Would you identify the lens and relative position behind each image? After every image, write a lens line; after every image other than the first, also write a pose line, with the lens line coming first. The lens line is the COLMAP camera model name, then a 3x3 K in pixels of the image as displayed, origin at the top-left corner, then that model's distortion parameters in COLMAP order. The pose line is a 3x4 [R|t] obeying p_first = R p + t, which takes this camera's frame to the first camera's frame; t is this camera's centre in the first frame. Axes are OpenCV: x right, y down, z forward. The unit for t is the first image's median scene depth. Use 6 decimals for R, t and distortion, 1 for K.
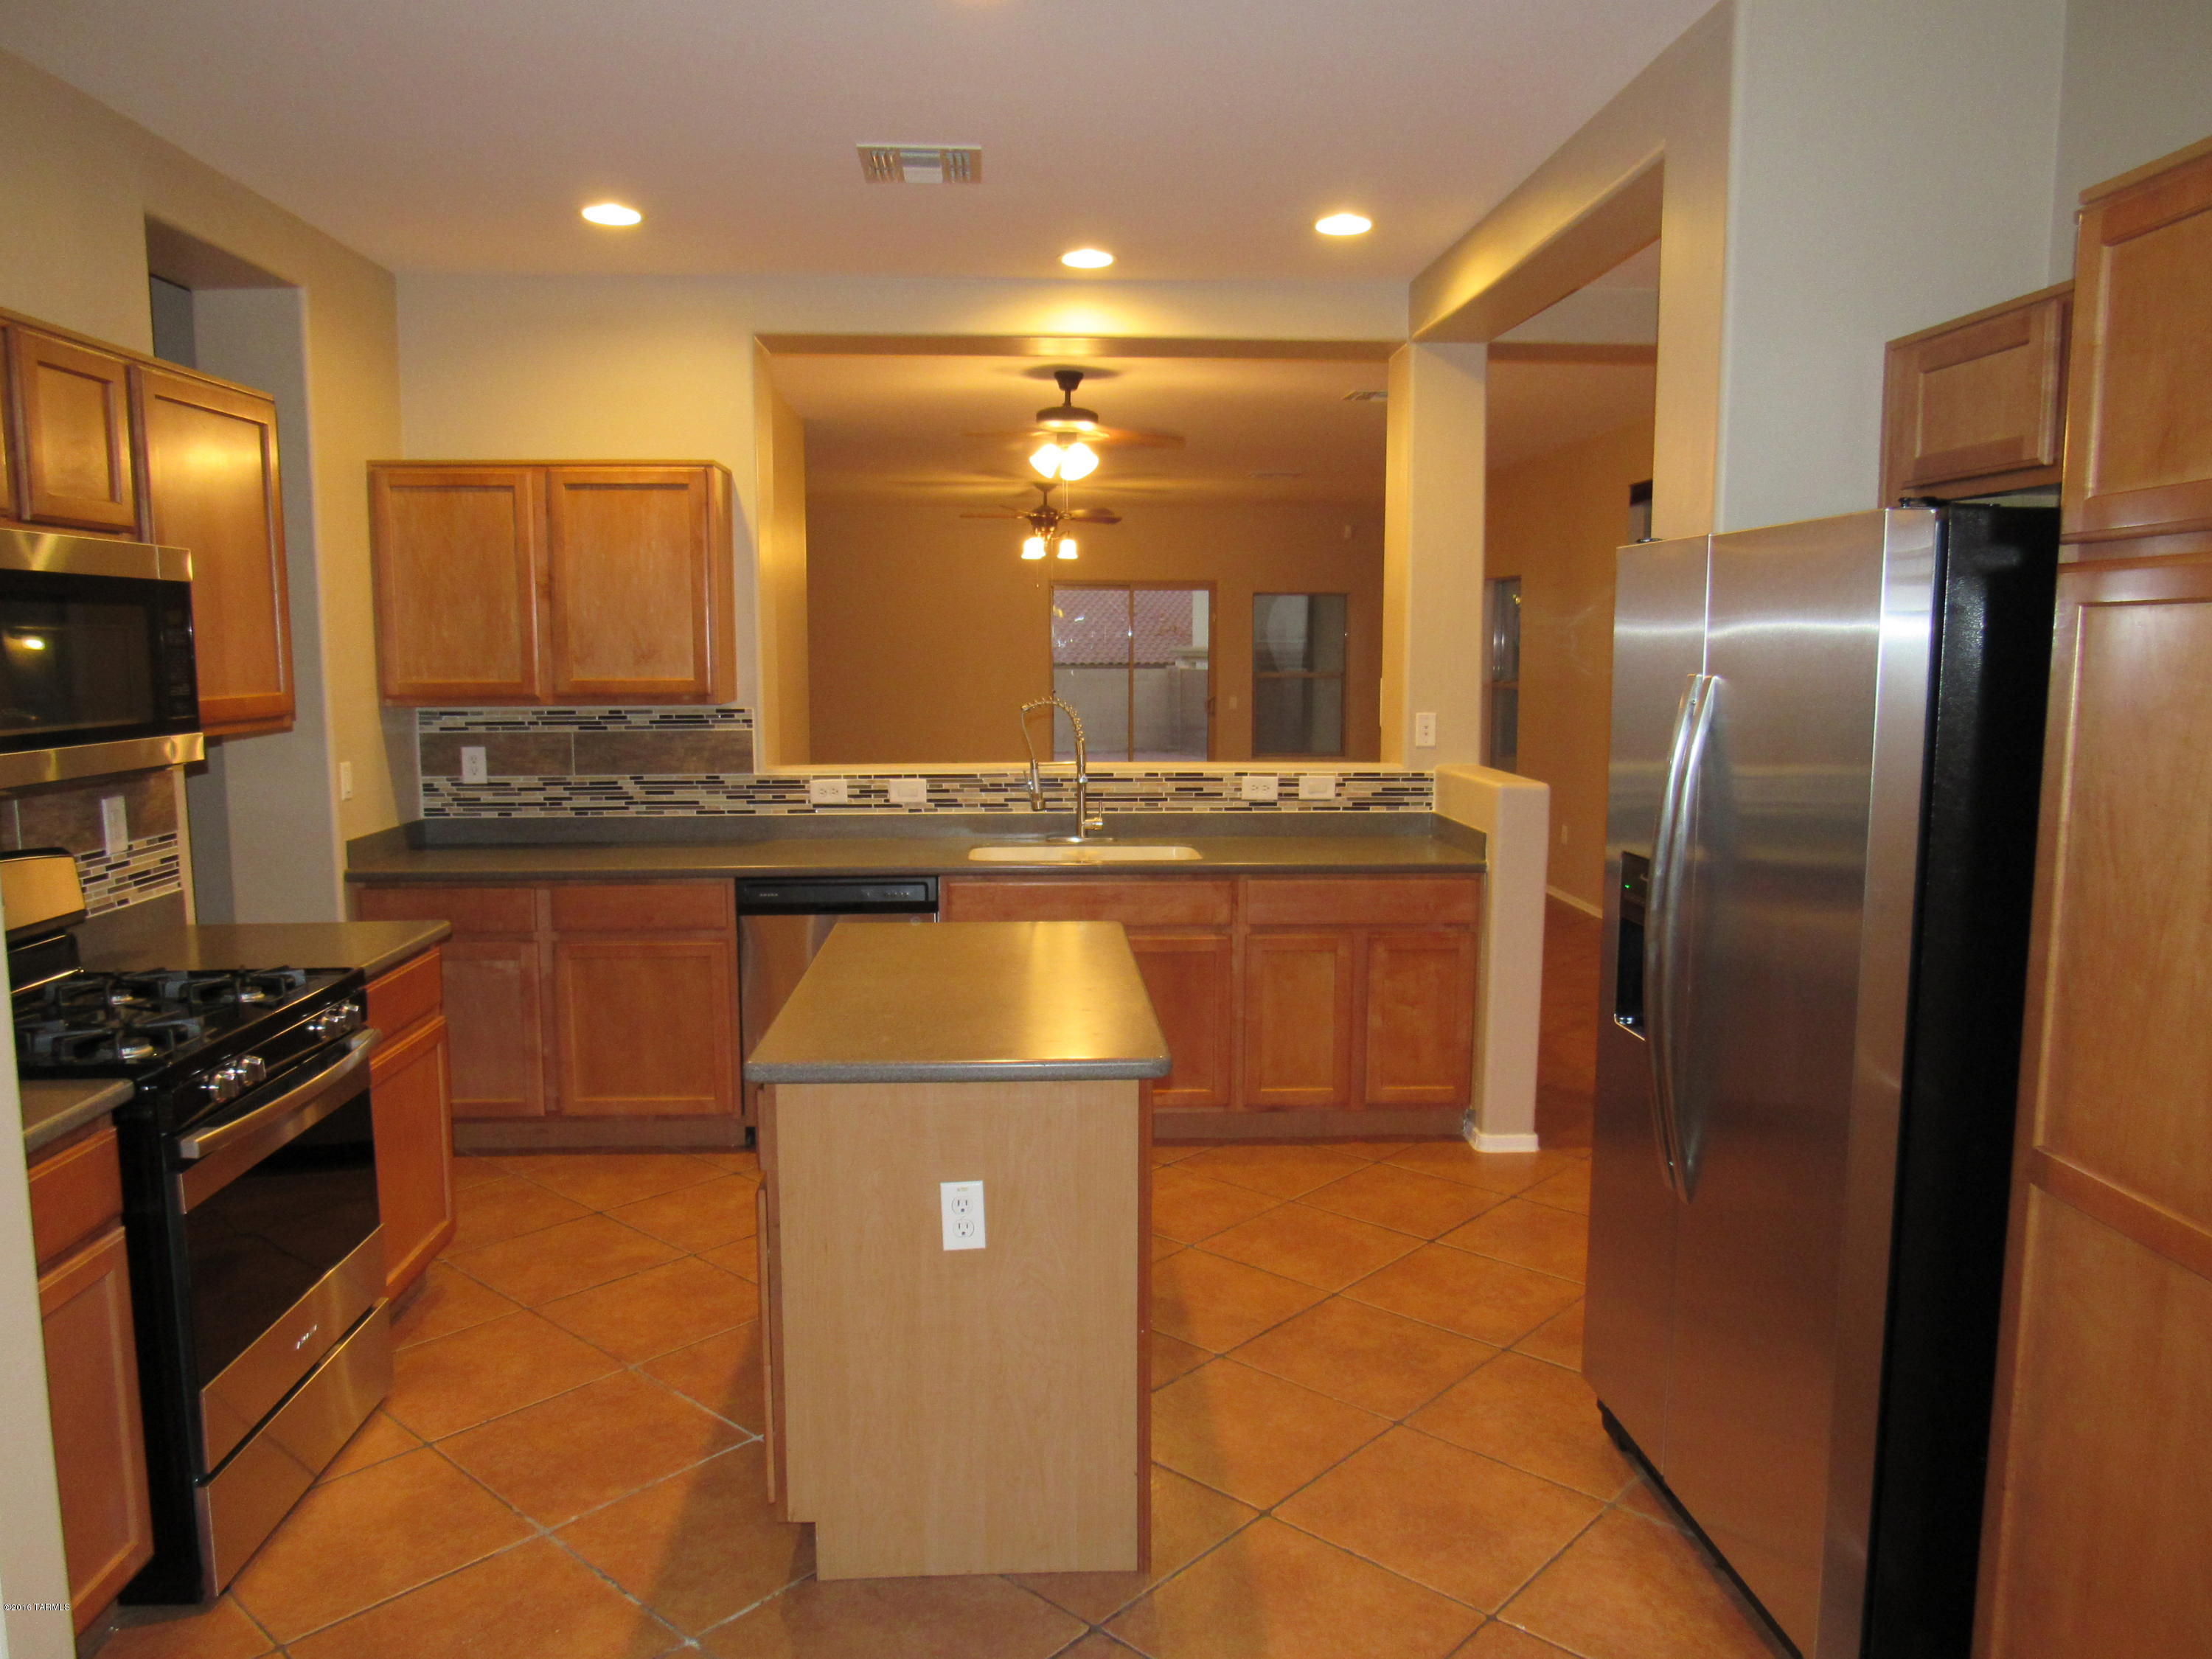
lens RADIAL K [[1592.9, 0, 1116.5], [0, 1592.9, 836.7], [0, 0, 1]] dist [-0.003391, 0.000126]
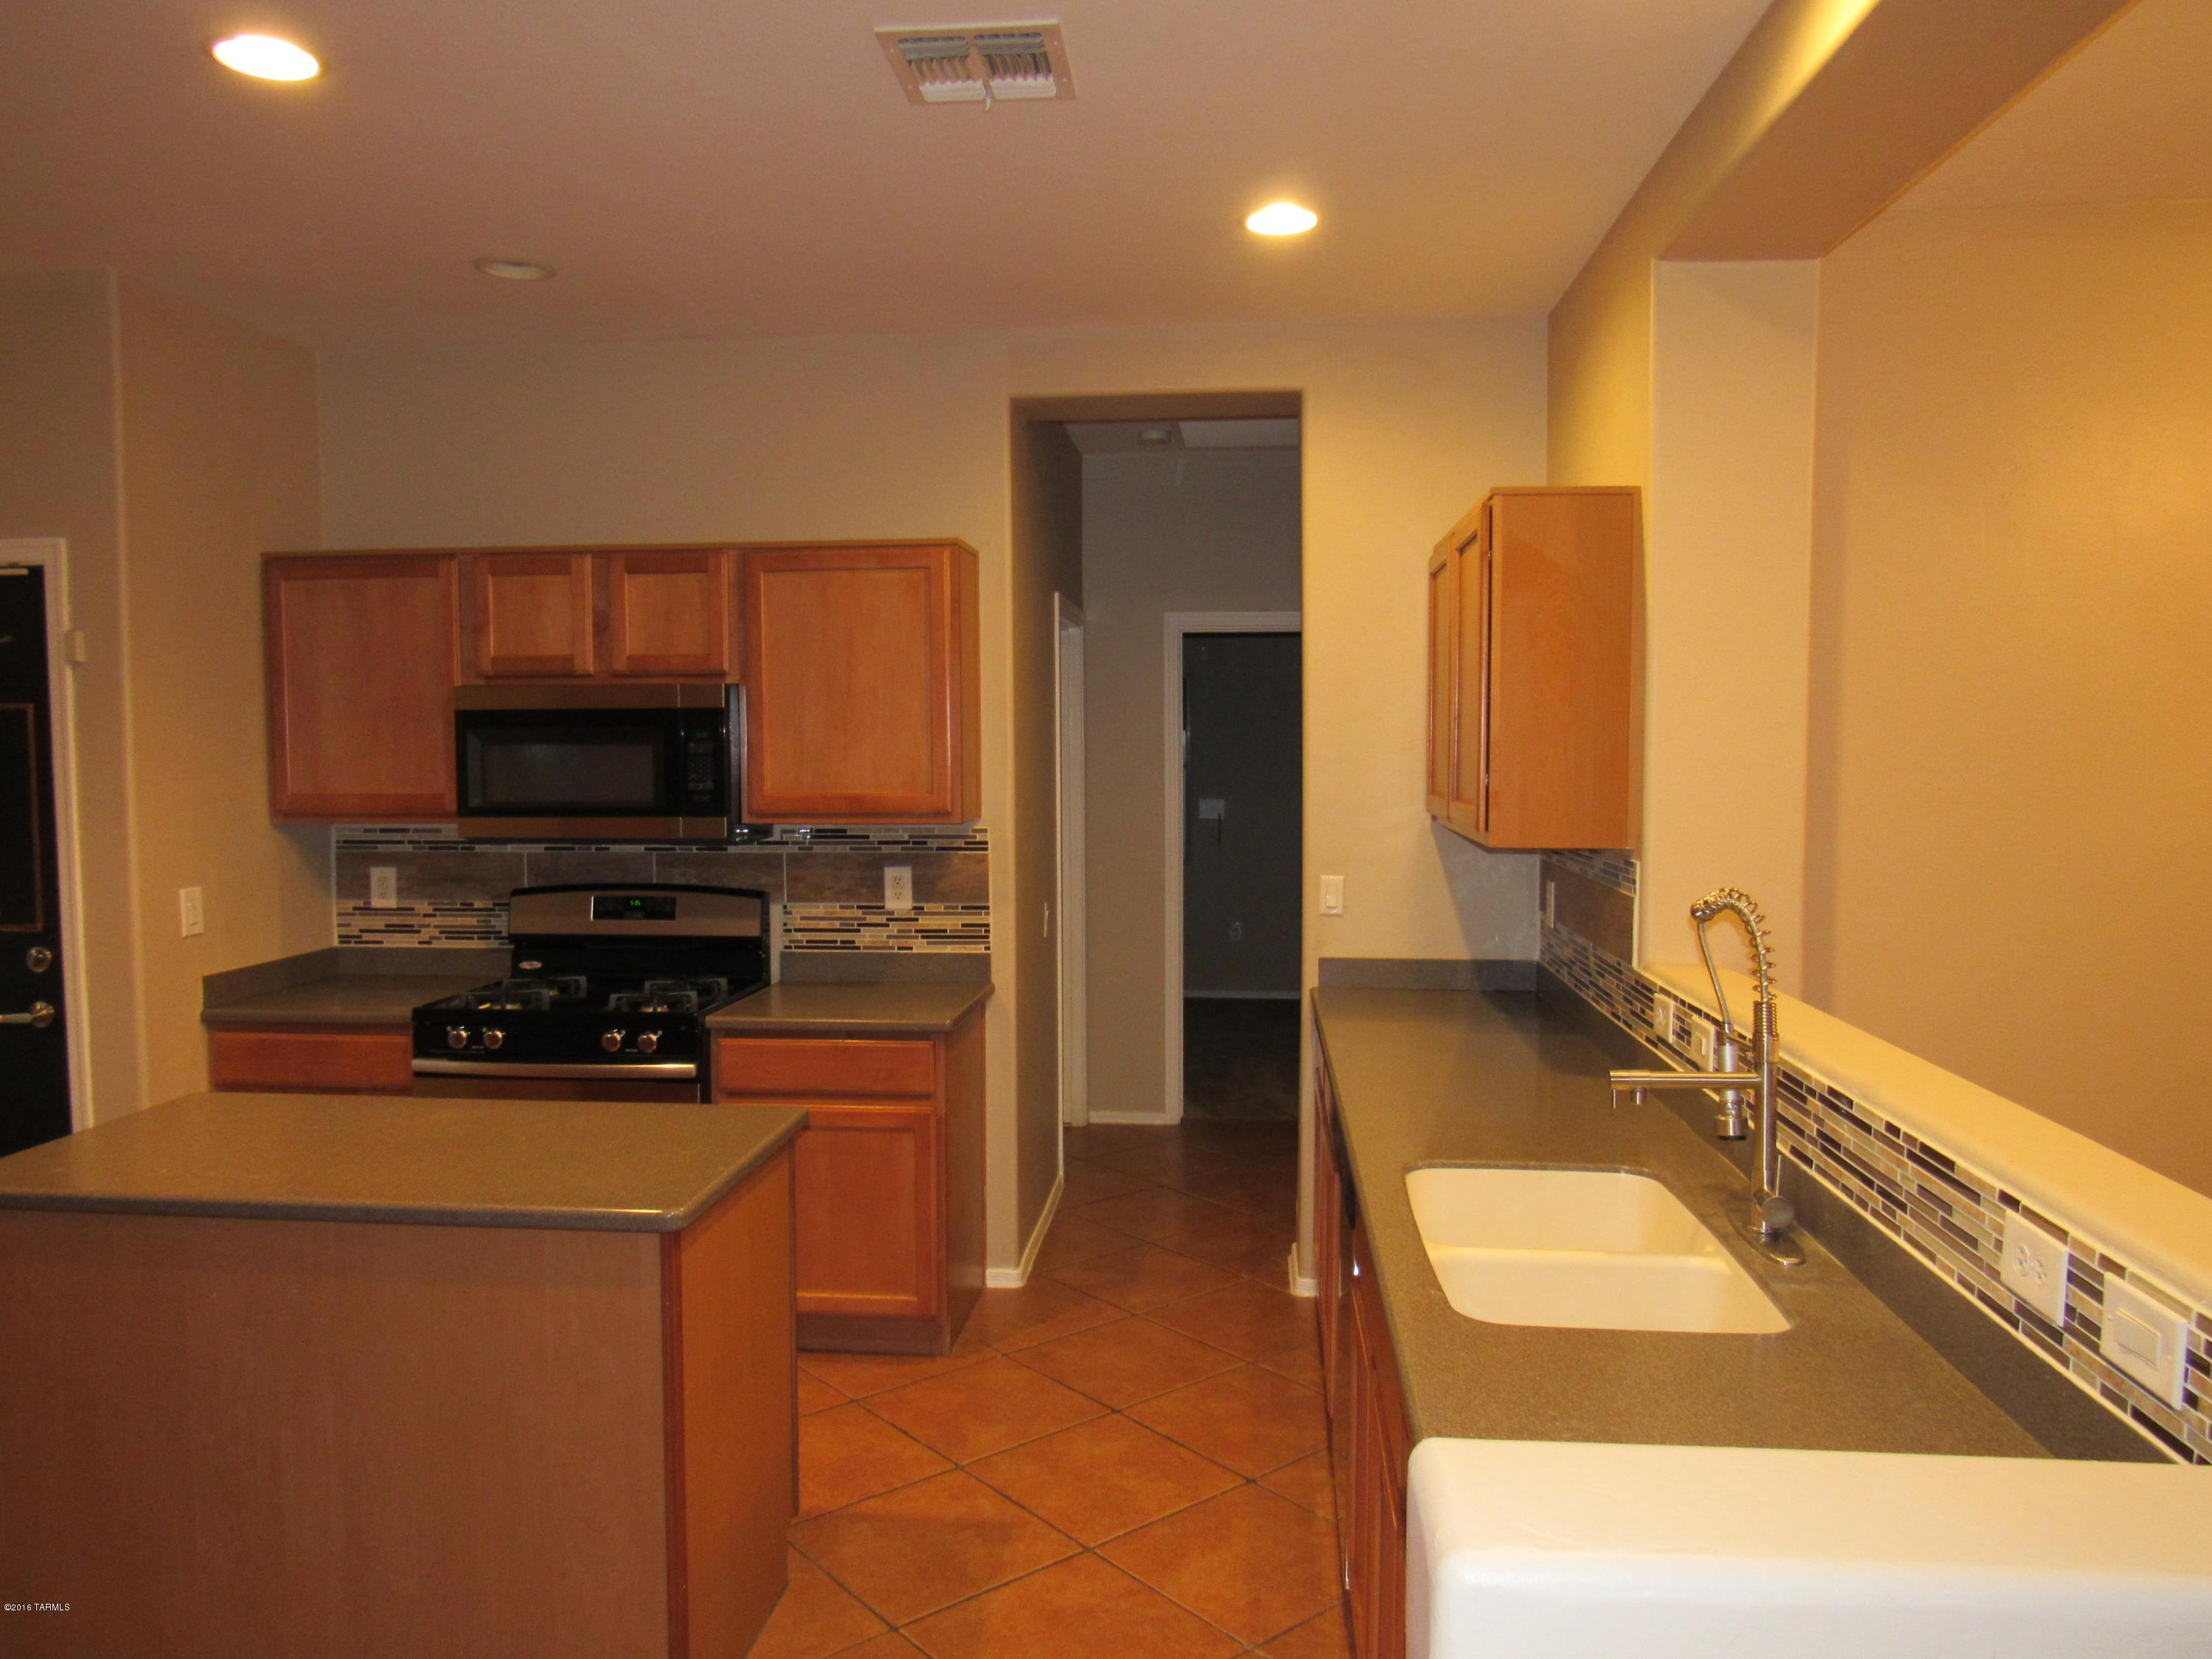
lens RADIAL K [[1592.9, 0, 1116.5], [0, 1592.9, 836.7], [0, 0, 1]] dist [-0.003391, 0.000126]
pose [[-0.151820, 0.070029, -0.985924, 0.614808], [-0.111894, 0.989857, 0.087538, -0.180139], [0.982054, 0.123609, -0.142444, 1.331578]]
